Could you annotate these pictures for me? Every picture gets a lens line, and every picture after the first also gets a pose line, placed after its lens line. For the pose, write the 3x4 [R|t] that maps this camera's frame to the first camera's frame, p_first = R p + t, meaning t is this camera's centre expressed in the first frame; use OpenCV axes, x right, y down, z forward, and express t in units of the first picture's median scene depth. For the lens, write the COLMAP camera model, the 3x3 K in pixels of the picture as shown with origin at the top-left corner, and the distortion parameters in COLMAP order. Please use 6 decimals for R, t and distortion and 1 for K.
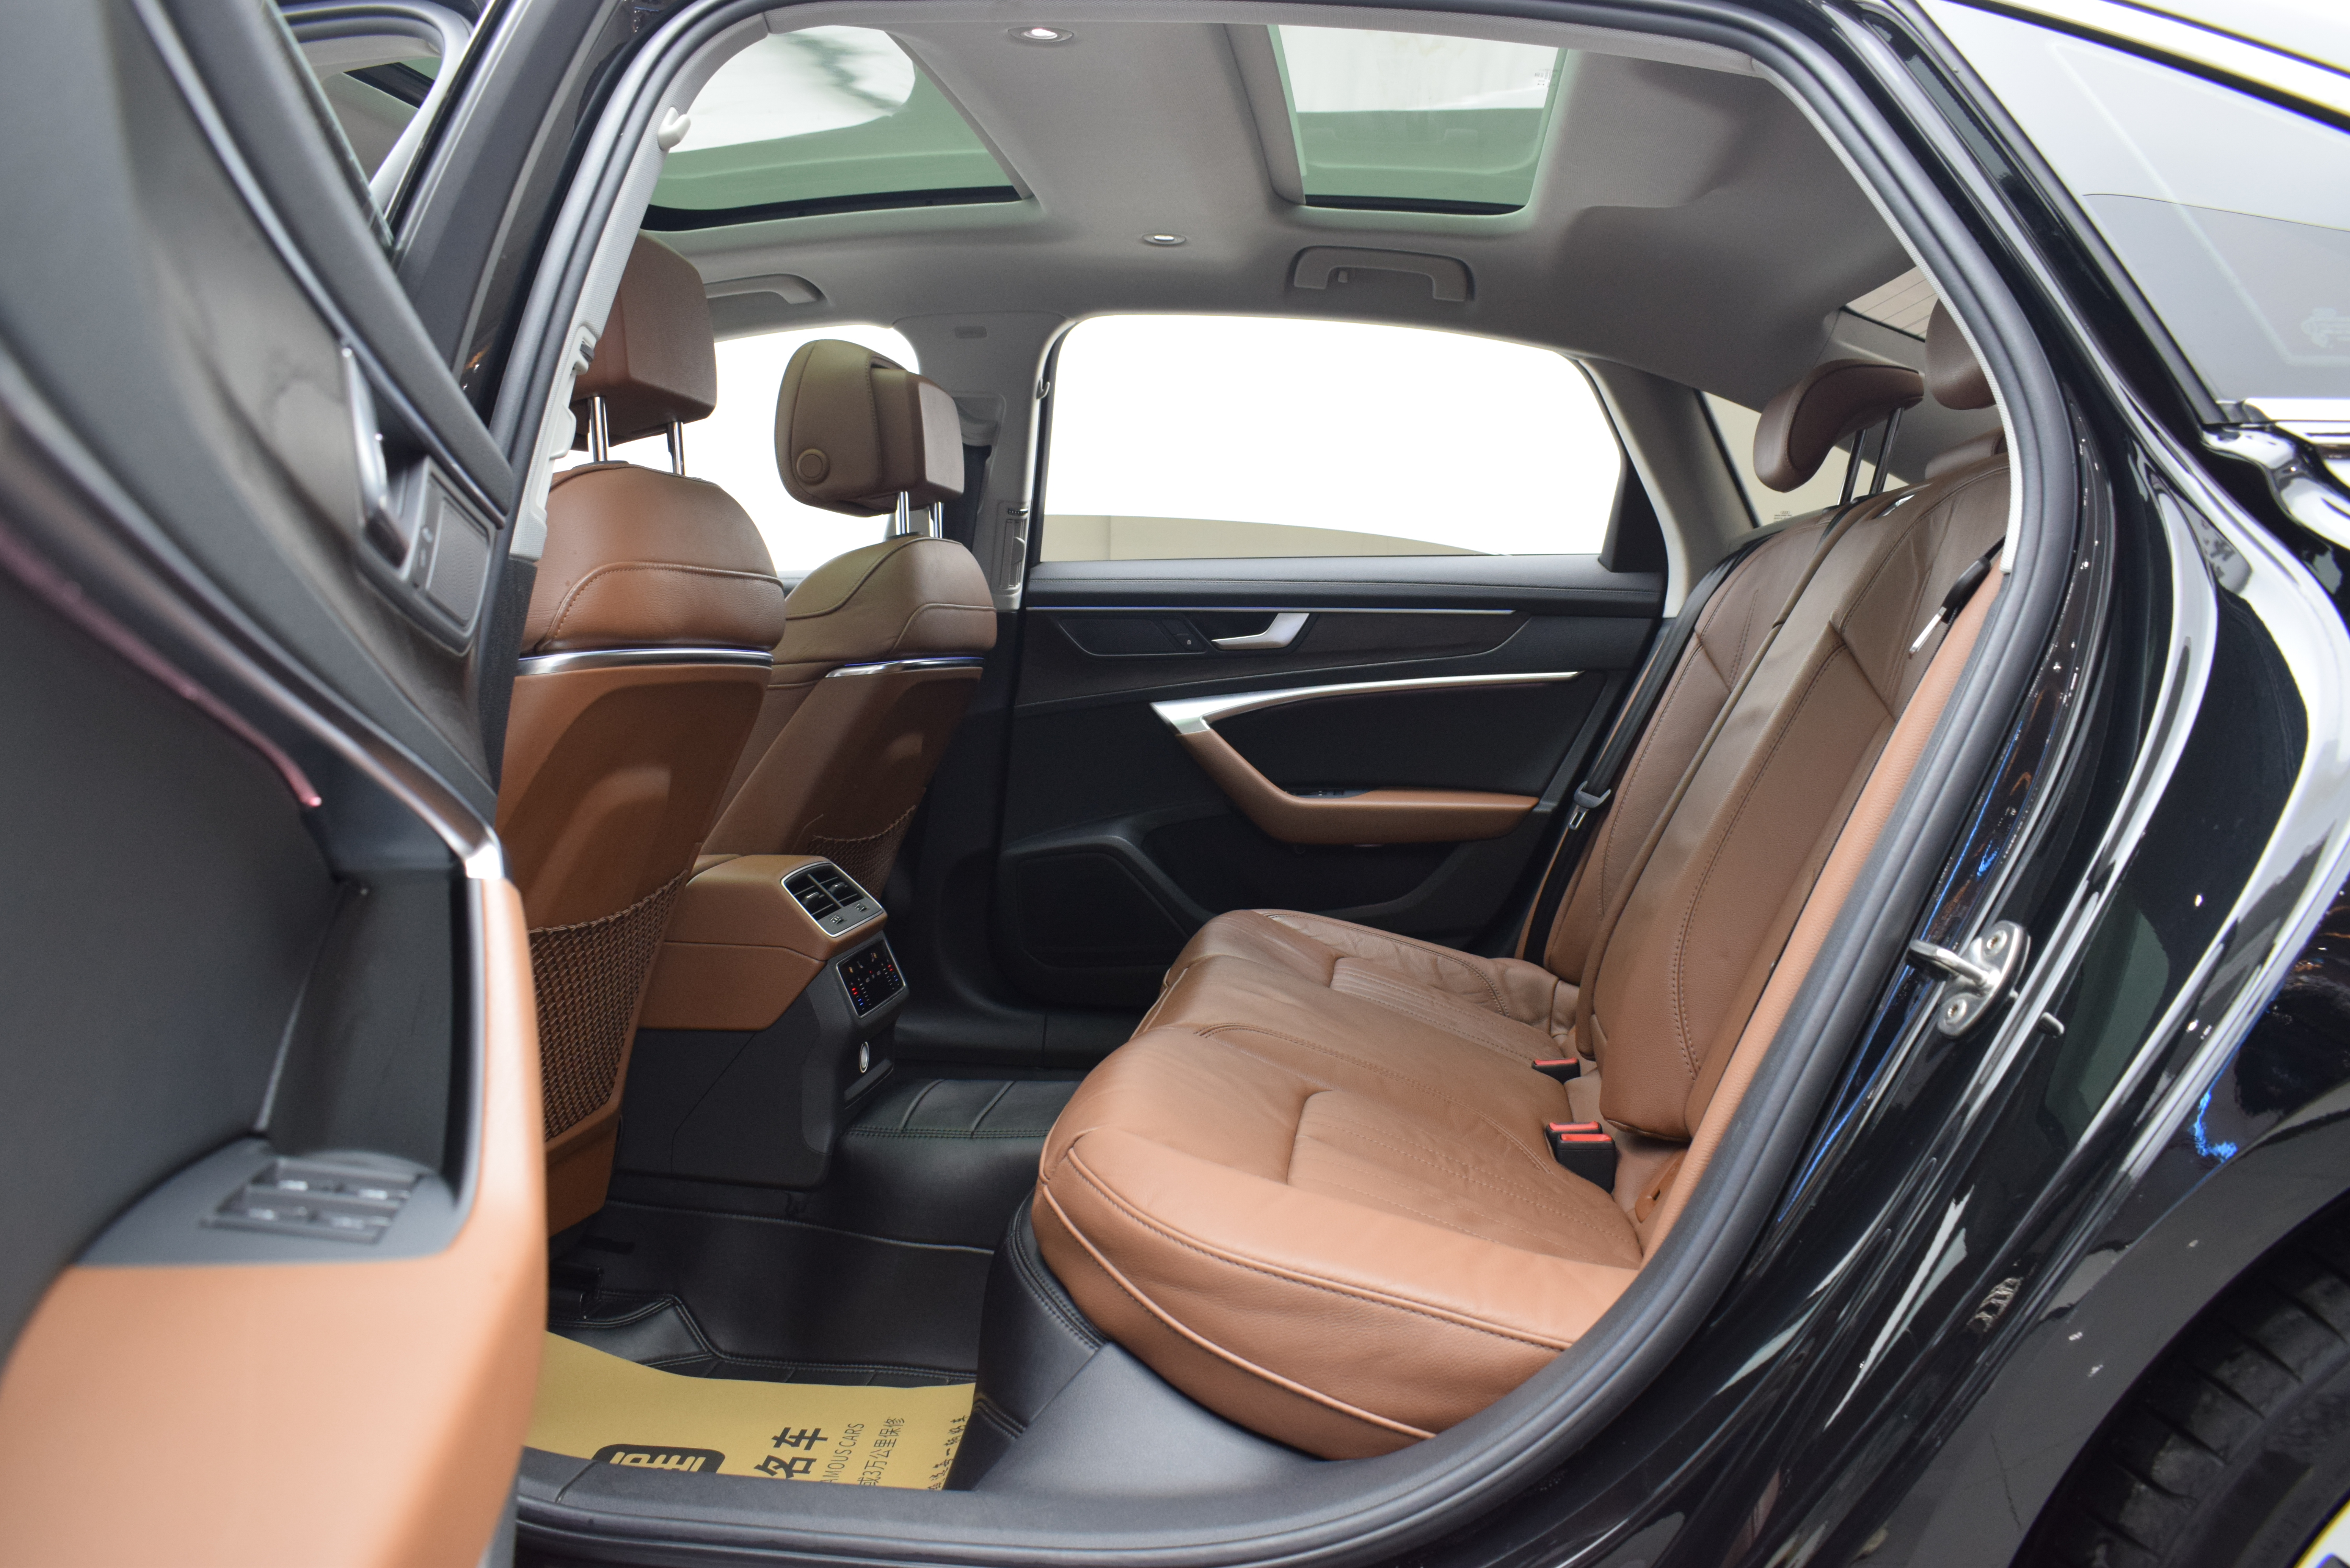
lens RADIAL K [[1848.5, 0, 1183.7], [0, 1848.5, 786.1], [0, 0, 1]] dist [-0.098612, 0.013208]
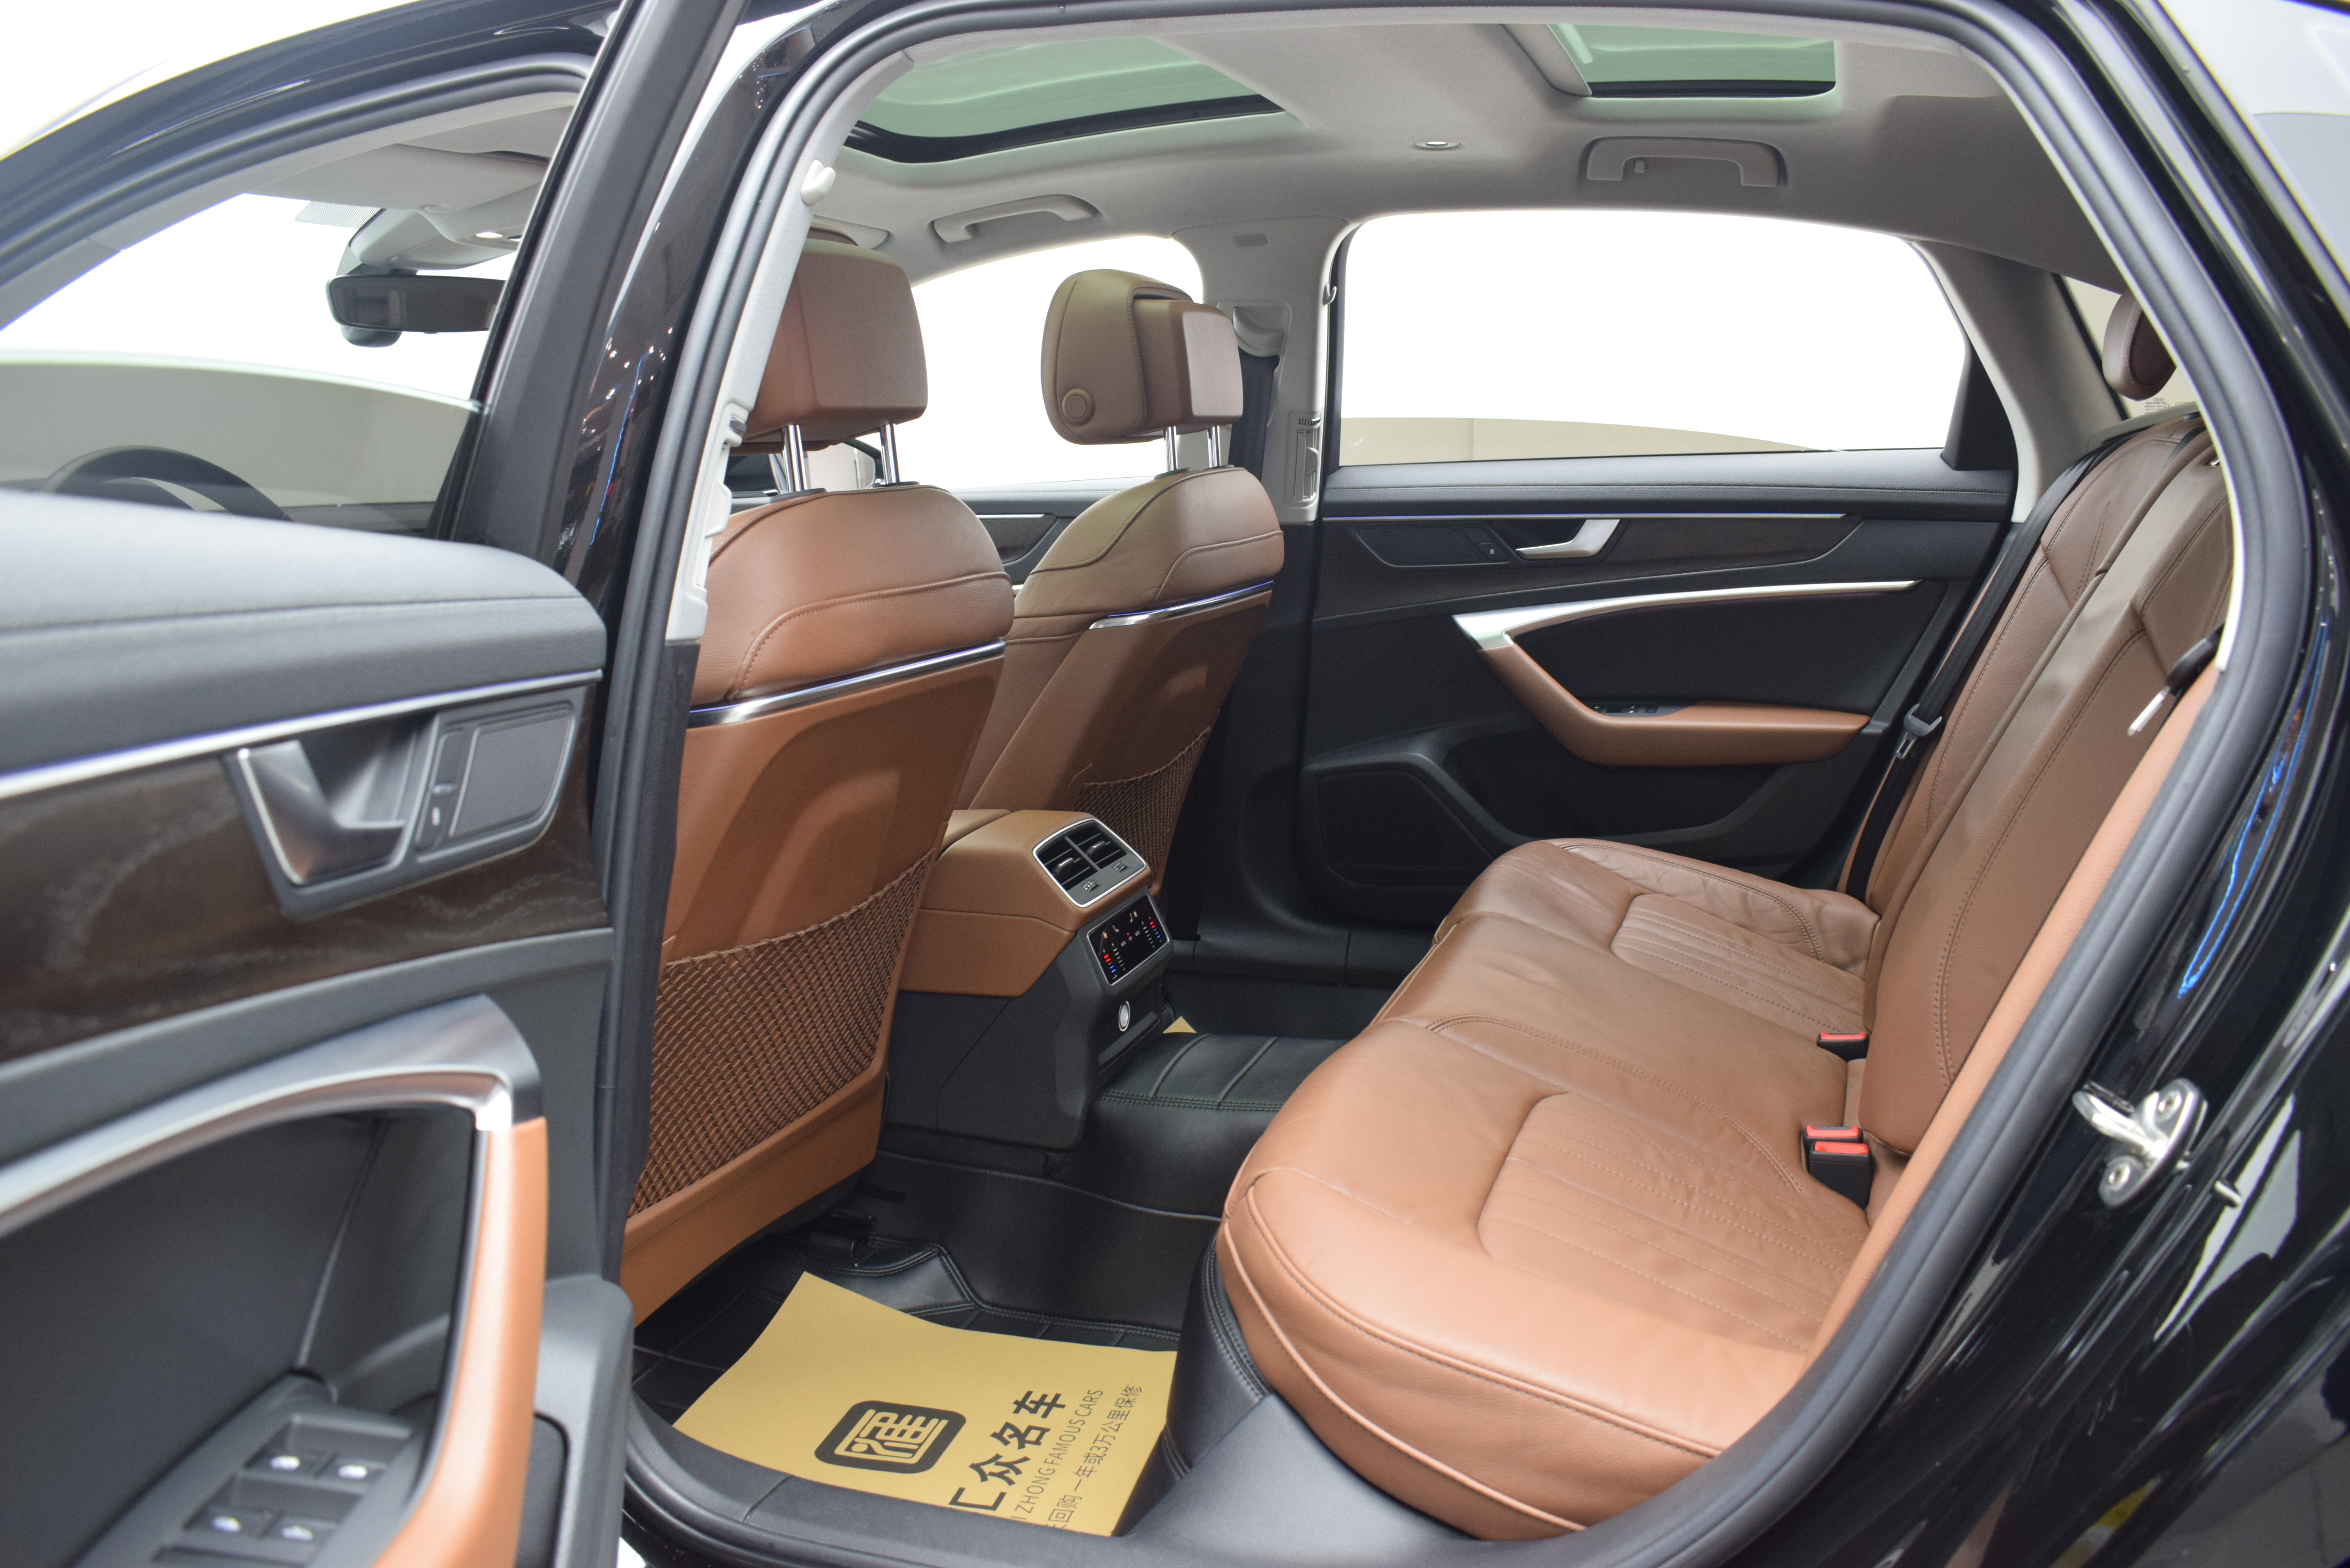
lens RADIAL K [[1887.8, 0, 1181.8], [0, 1887.8, 788.9], [0, 0, 1]] dist [-0.097682, 0.007993]
pose [[0.974654, 0.005965, -0.223639, 0.087278], [0.019028, 0.993812, 0.109437, -0.088671], [0.222908, -0.110918, 0.968509, 0.016329]]
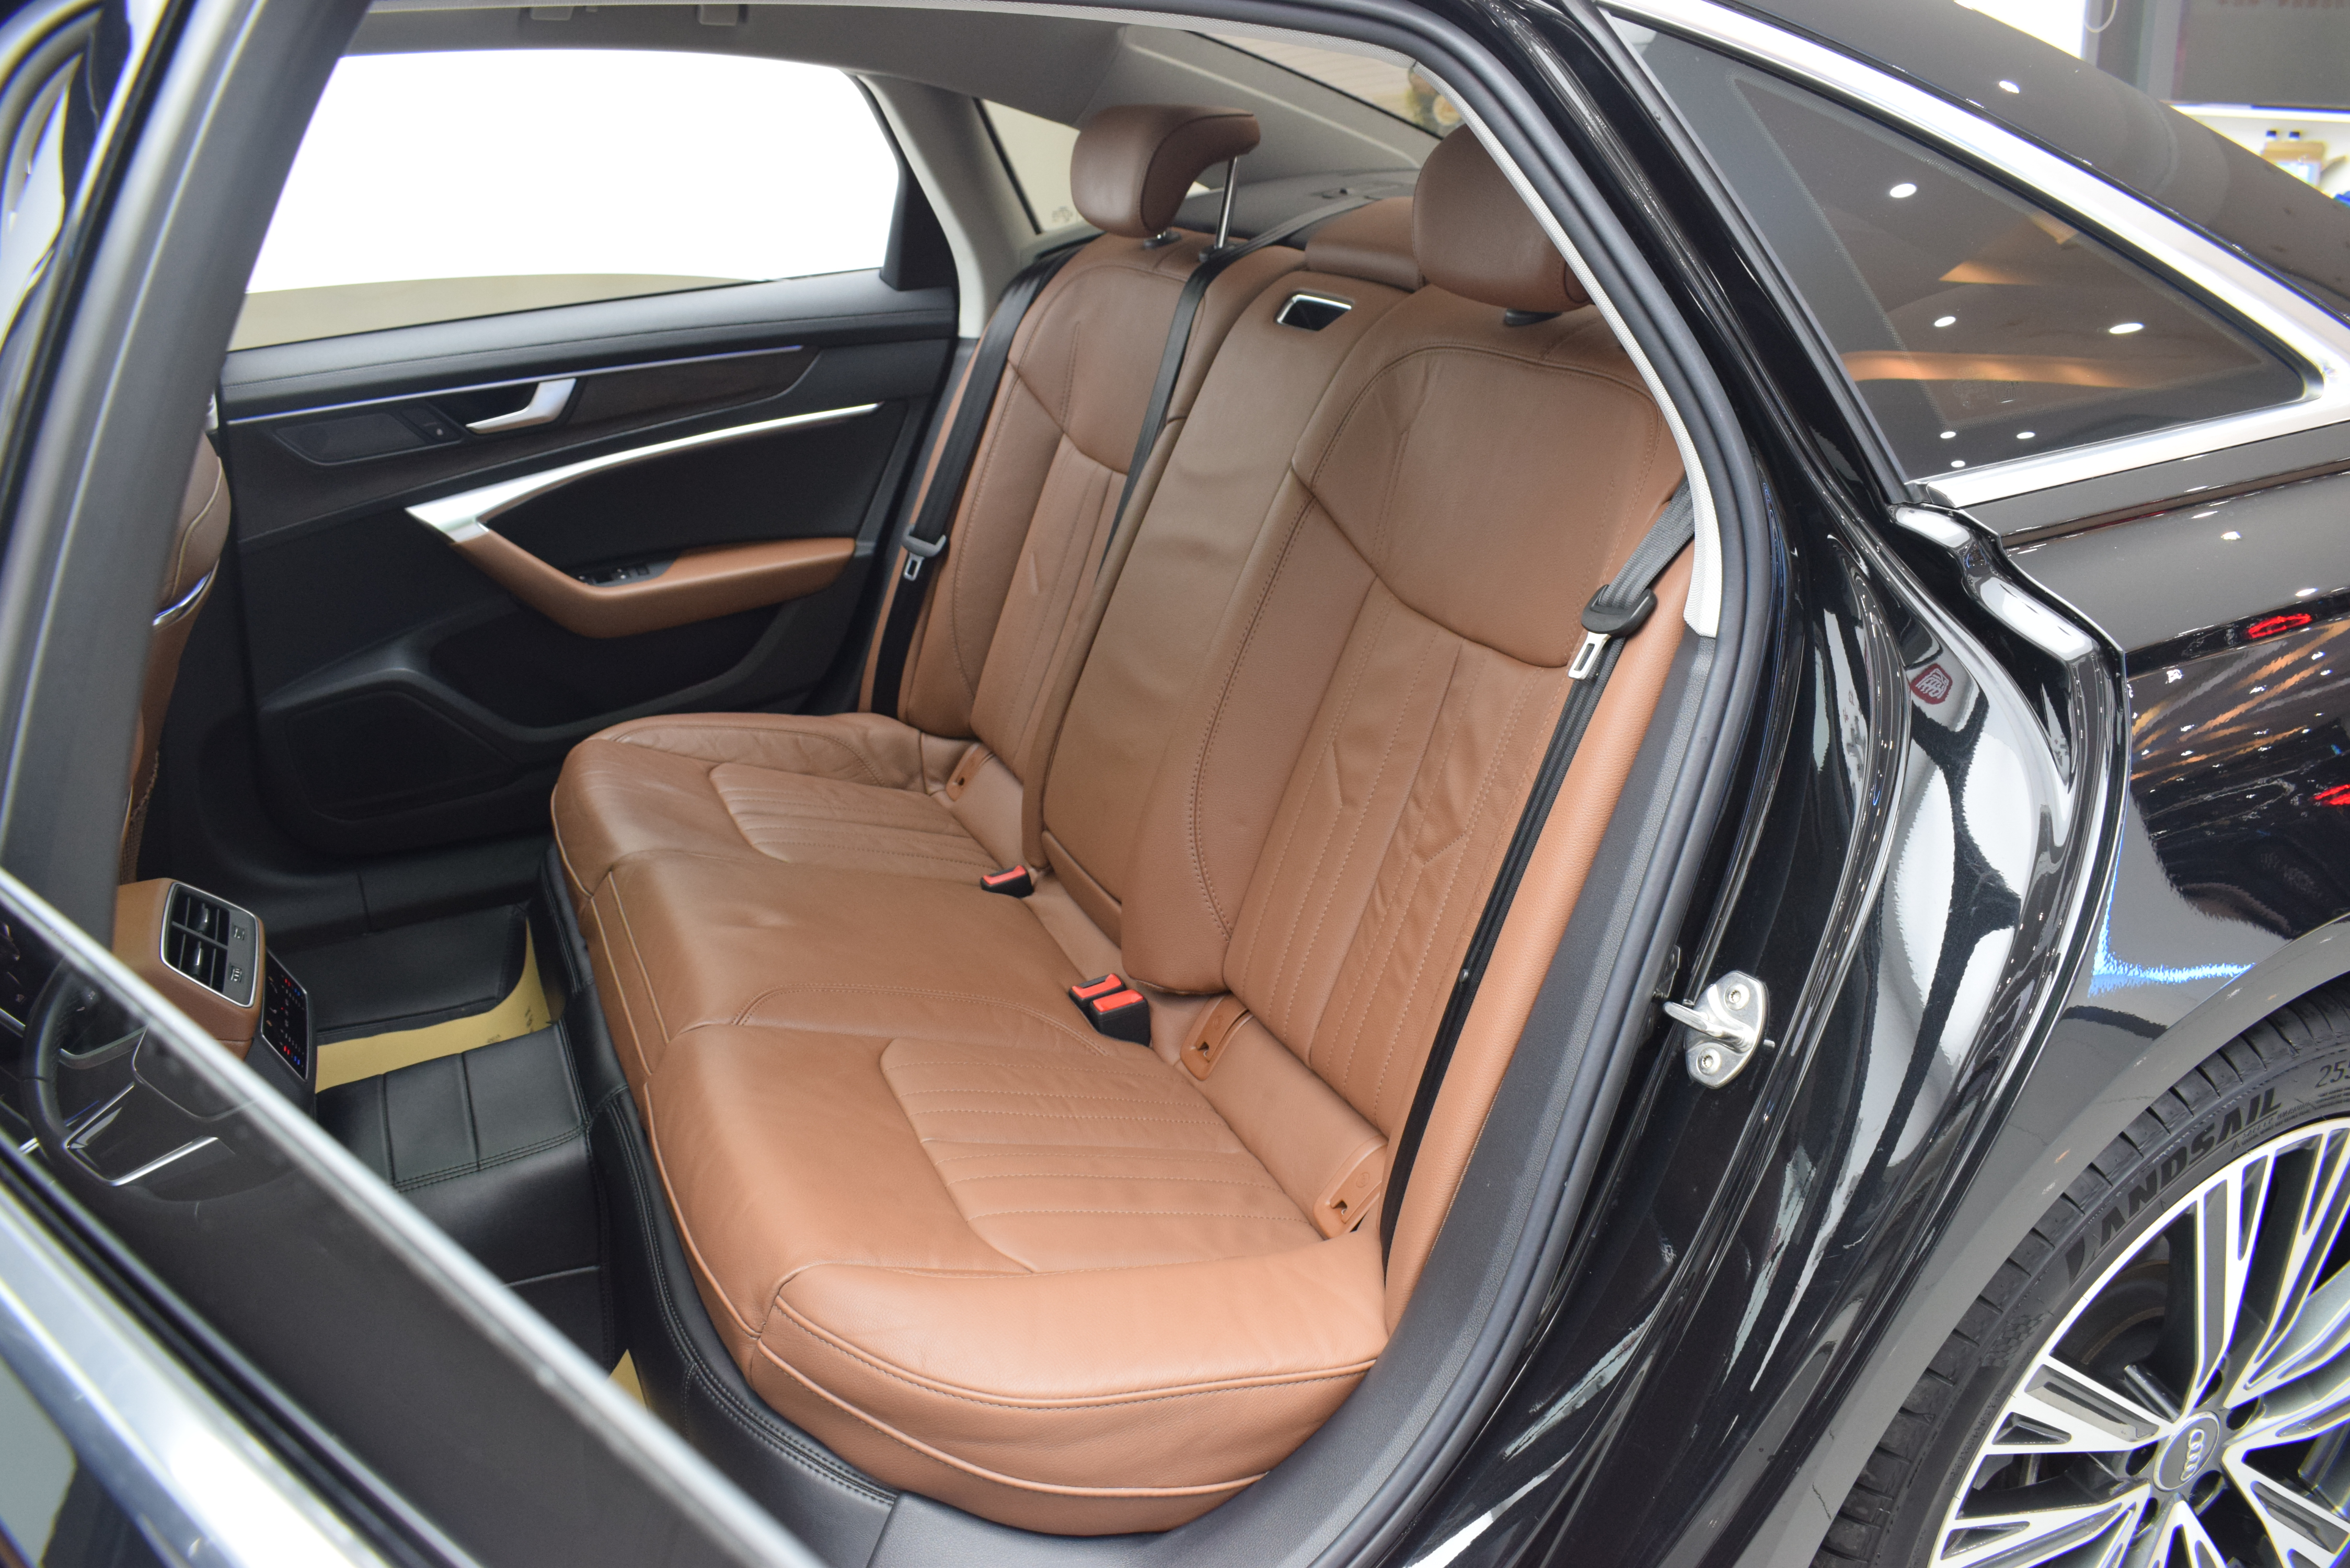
lens RADIAL K [[1814.8, 0, 1183.9], [0, 1814.8, 781.9], [0, 0, 1]] dist [-0.101170, 0.015630]
pose [[0.856393, -0.239855, 0.457231, -0.158178], [0.092845, 0.942654, 0.320599, -0.211633], [-0.507908, -0.232107, 0.829552, 0.144227]]
